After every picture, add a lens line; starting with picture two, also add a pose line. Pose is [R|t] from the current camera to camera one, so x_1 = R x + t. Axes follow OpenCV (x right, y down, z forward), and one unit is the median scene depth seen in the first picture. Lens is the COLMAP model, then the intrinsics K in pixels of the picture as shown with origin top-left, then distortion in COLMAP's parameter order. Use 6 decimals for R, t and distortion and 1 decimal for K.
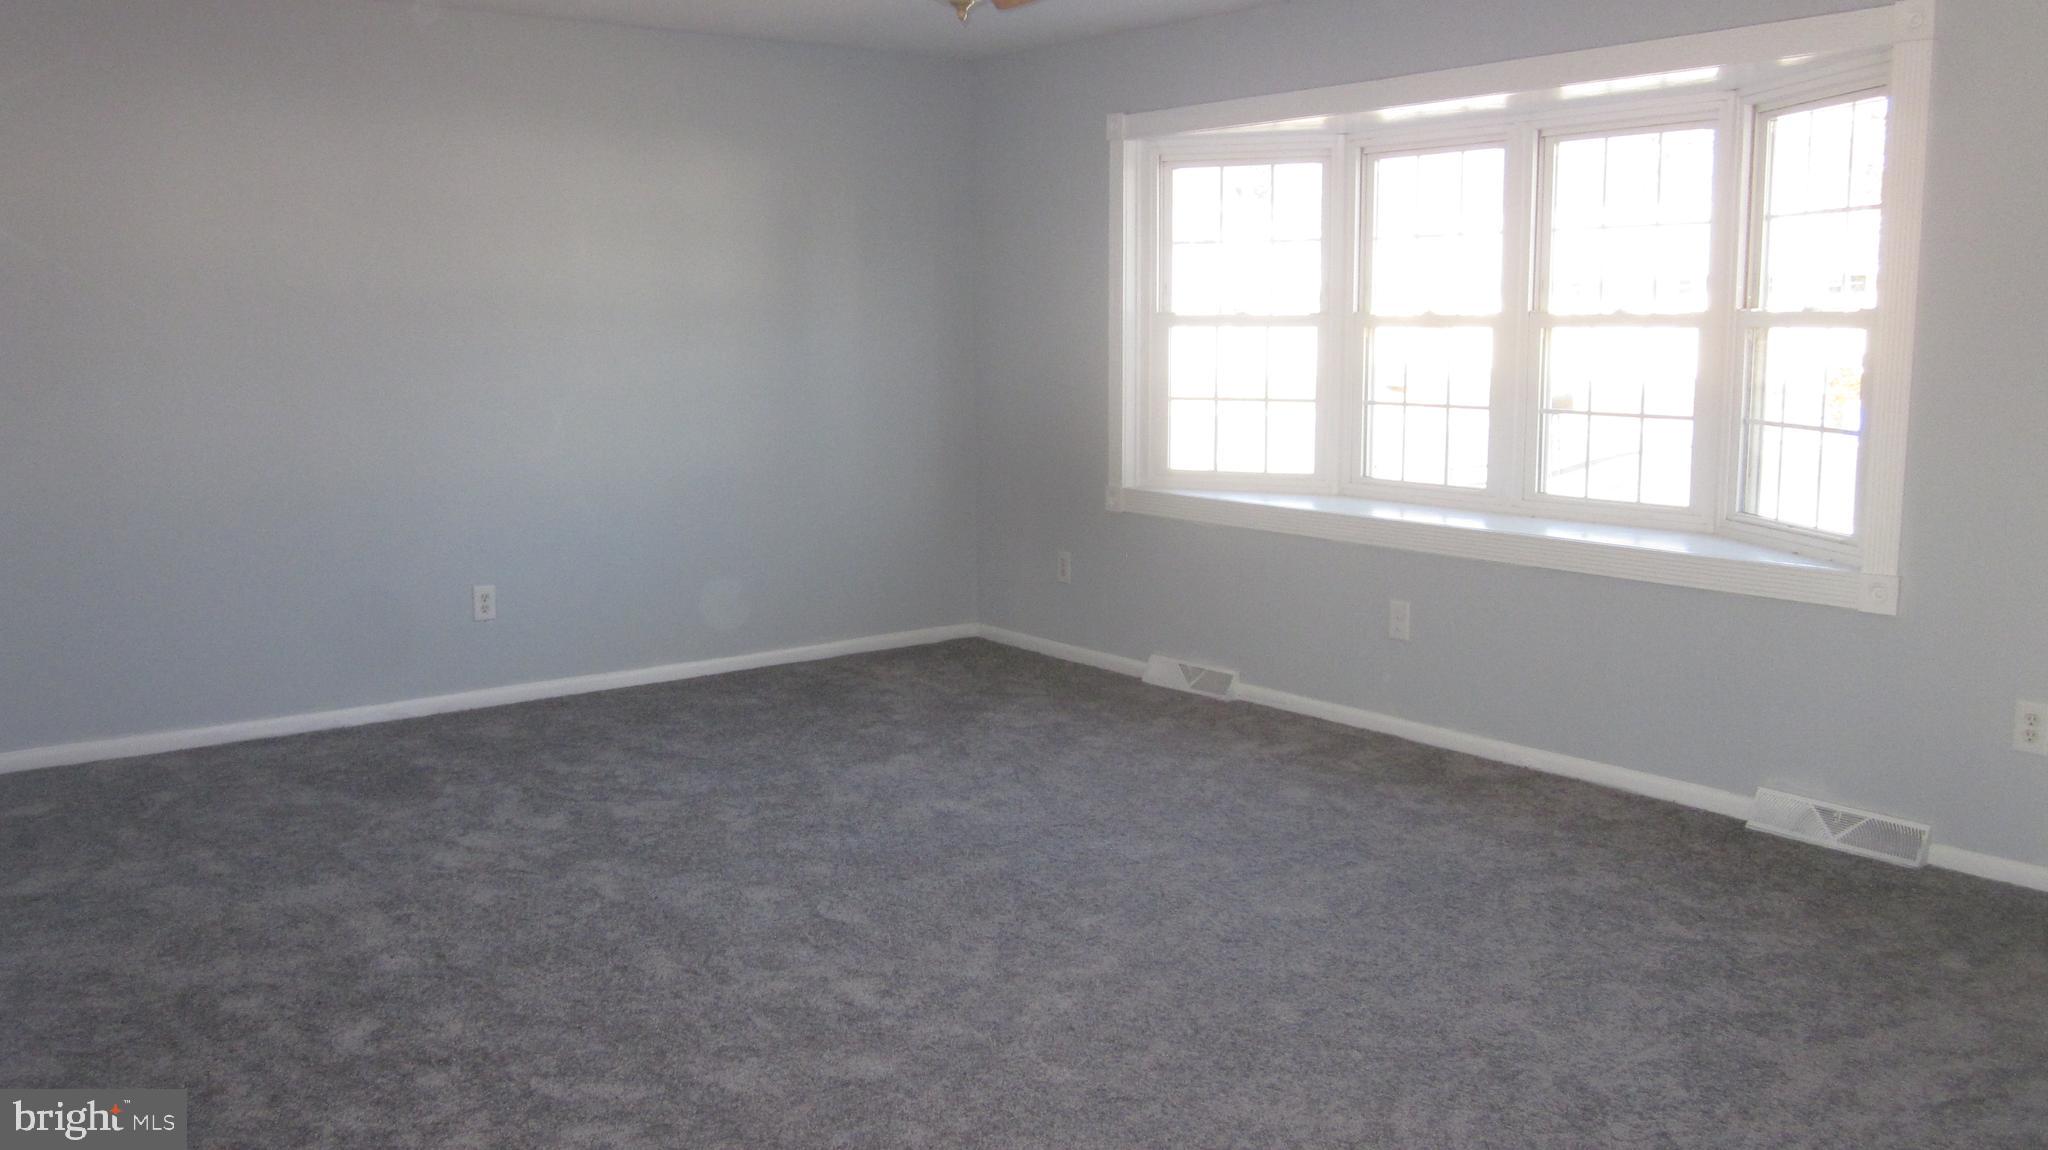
lens RADIAL K [[1718.9, 0, 1016.2], [0, 1718.9, 578.3], [0, 0, 1]] dist [-0.020697, -0.013012]
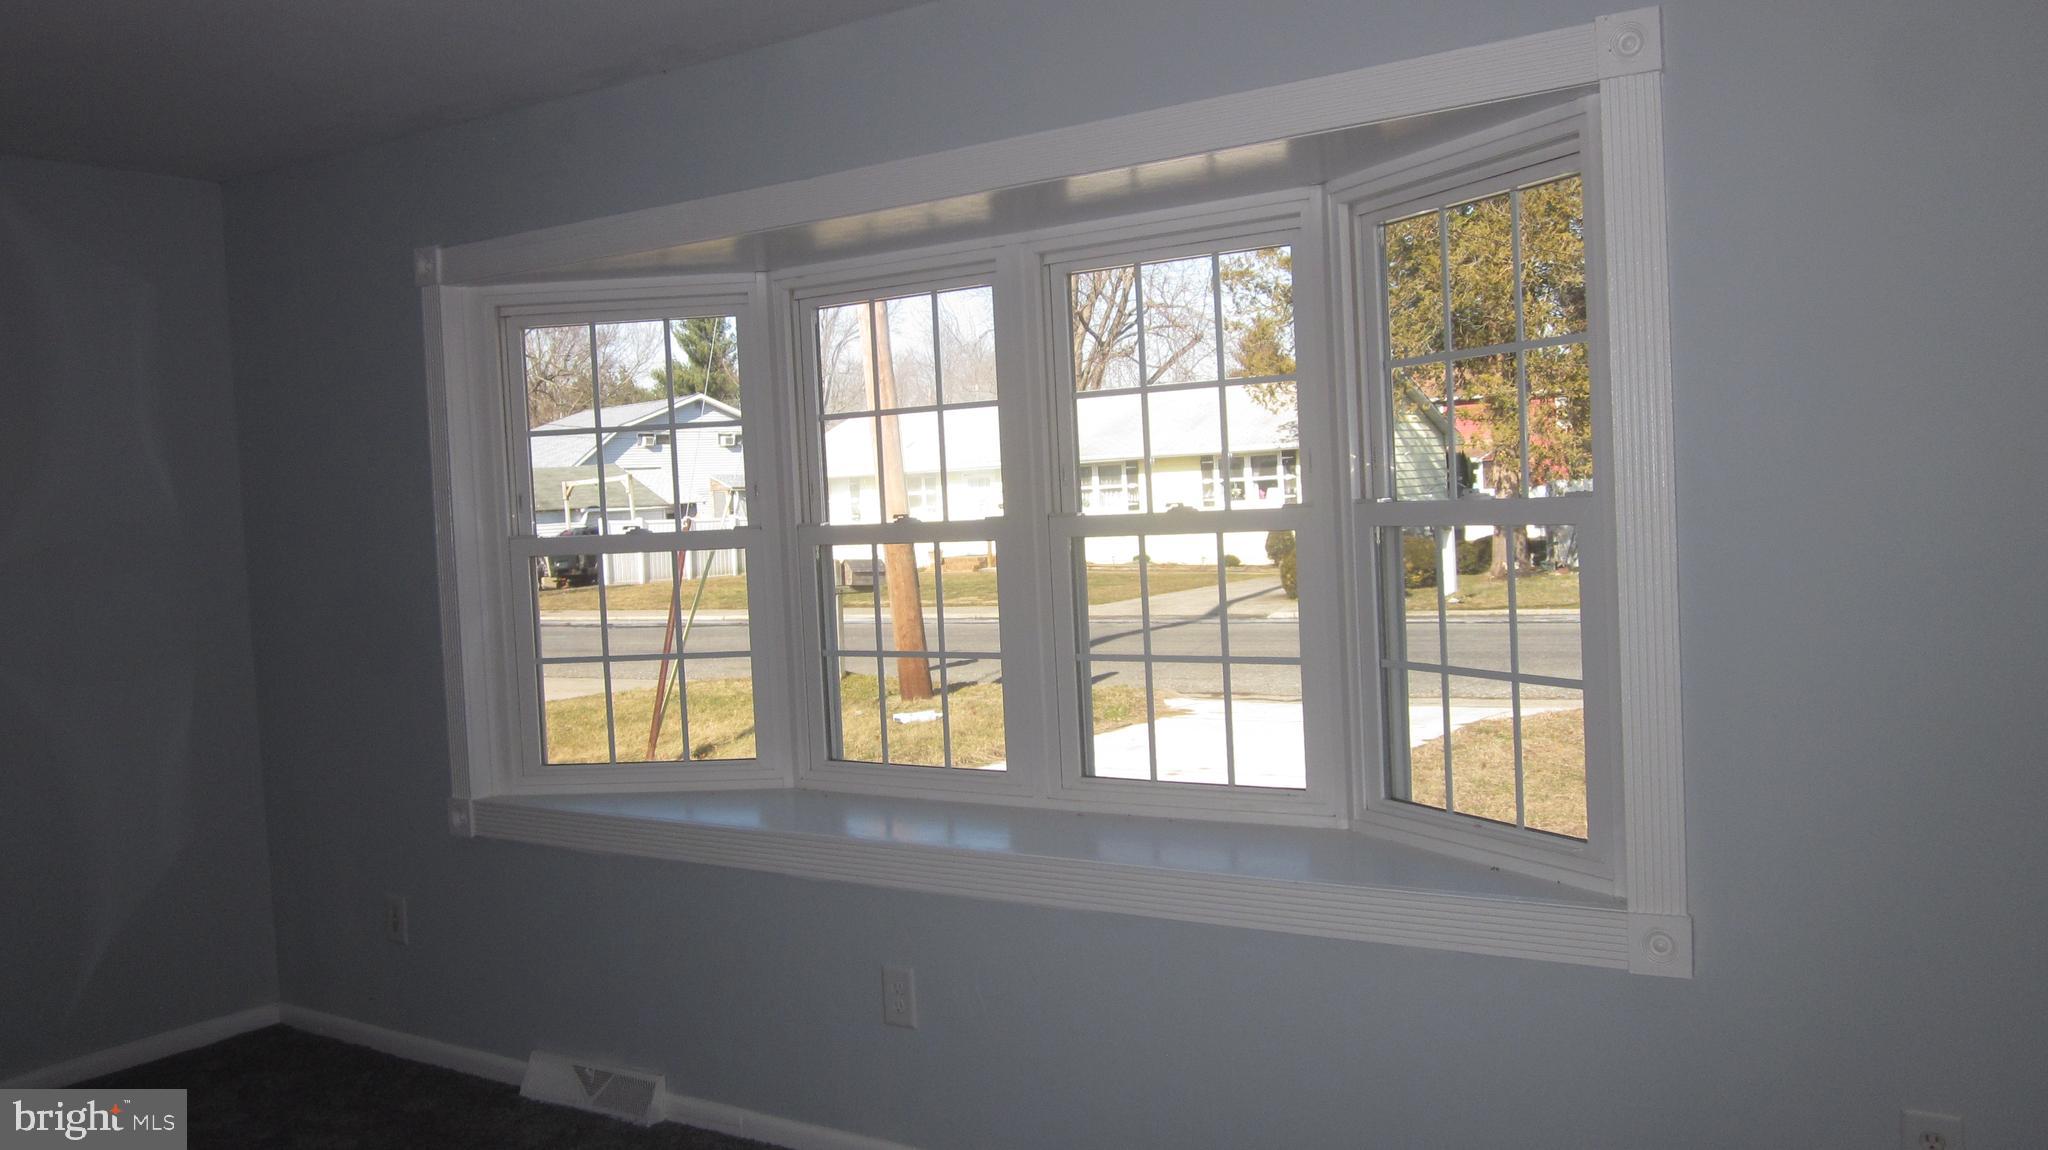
lens RADIAL K [[1718.9, 0, 1025.1], [0, 1718.9, 577.6], [0, 0, 1]] dist [-0.020697, -0.013012]
pose [[0.949511, -0.056716, 0.308565, 0.068136], [0.090042, 0.991411, -0.094849, -0.058156], [-0.300535, 0.117844, 0.946463, 0.315368]]
